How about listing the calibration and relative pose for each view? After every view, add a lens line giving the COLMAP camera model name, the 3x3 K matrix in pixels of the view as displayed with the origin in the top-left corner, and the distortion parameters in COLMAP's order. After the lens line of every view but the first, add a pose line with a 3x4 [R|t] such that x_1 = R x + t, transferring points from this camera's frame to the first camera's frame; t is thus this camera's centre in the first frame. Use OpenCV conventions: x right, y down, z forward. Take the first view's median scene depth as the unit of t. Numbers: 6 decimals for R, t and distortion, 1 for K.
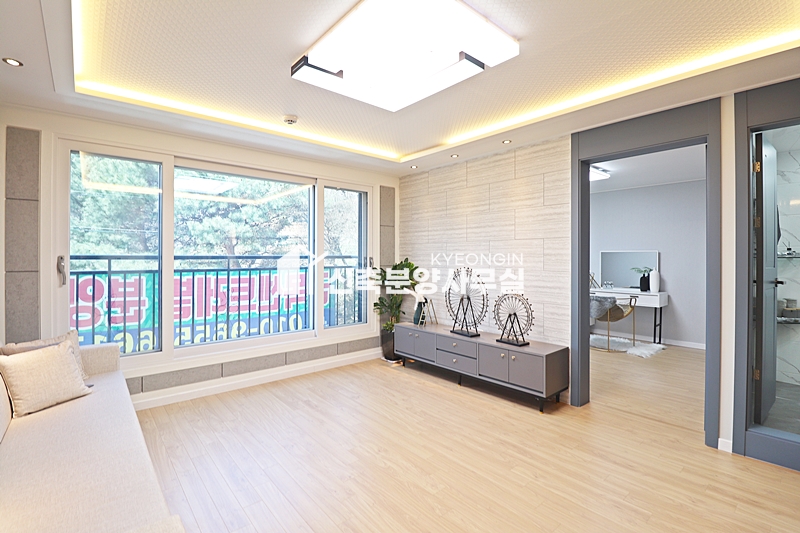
lens RADIAL K [[370.1, 0, 397.5], [0, 370.1, 257.4], [0, 0, 1]] dist [0.001276, -0.014275]
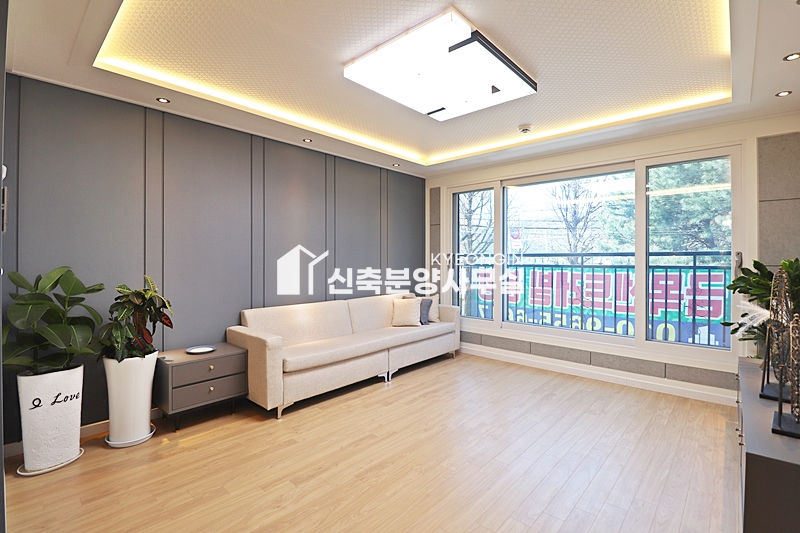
lens RADIAL K [[370.1, 0, 397.5], [0, 370.1, 257.4], [0, 0, 1]] dist [0.001276, -0.014275]
pose [[0.124352, -0.004708, -0.992227, 0.621001], [-0.002716, 0.999983, -0.005086, 0.016464], [0.992234, 0.003328, 0.124337, 0.391105]]
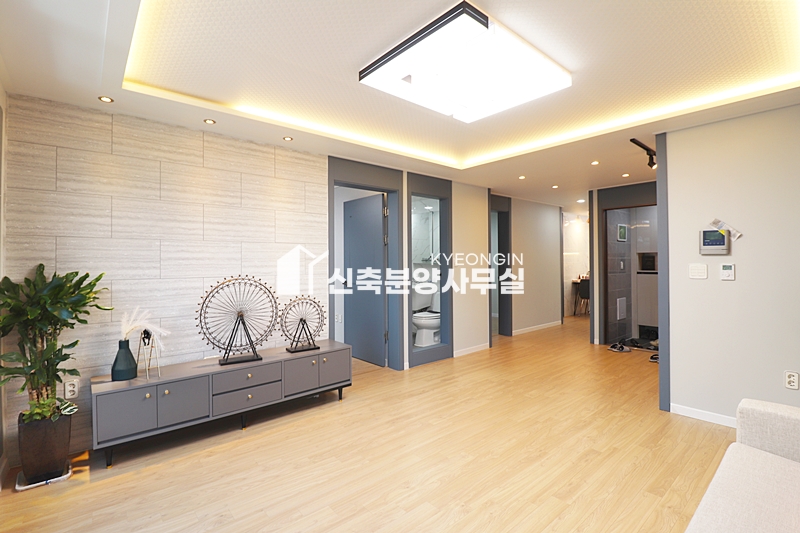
lens RADIAL K [[370.1, 0, 397.5], [0, 370.1, 257.4], [0, 0, 1]] dist [0.001276, -0.014275]
pose [[-0.001372, 0.009677, 0.999952, -0.588732], [0.005211, 0.999940, -0.009669, -0.000396], [-0.999985, 0.005198, -0.001422, 0.662928]]
